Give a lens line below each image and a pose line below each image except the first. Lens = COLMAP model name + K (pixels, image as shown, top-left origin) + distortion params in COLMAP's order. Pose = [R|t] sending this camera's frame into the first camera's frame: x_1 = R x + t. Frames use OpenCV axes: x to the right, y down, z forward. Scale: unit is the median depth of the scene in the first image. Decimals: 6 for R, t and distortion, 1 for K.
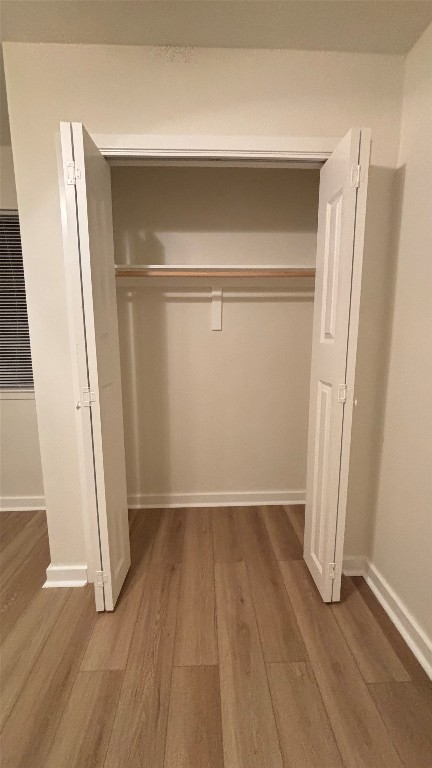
lens RADIAL K [[312.9, 0, 215.4], [0, 312.9, 385.9], [0, 0, 1]] dist [0.000896, -0.000117]
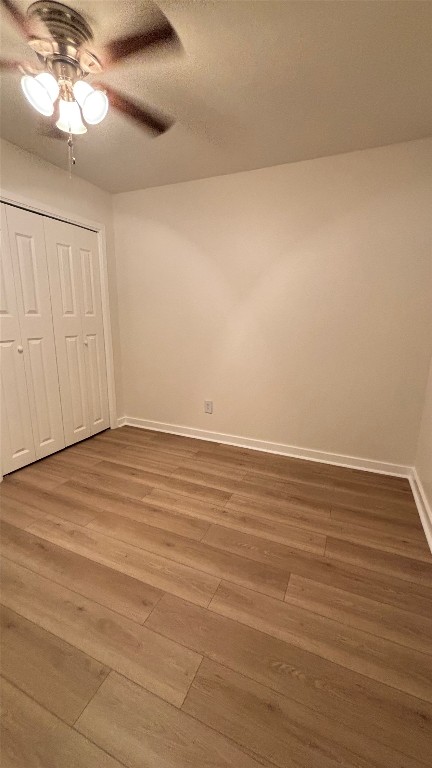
lens RADIAL K [[312.9, 0, 218.3], [0, 312.9, 385.3], [0, 0, 1]] dist [0.000896, -0.000117]
pose [[0.436640, -0.203539, 0.876309, -1.526955], [0.134403, 0.977897, 0.160166, 0.121543], [-0.889540, 0.047844, 0.454345, -0.799903]]
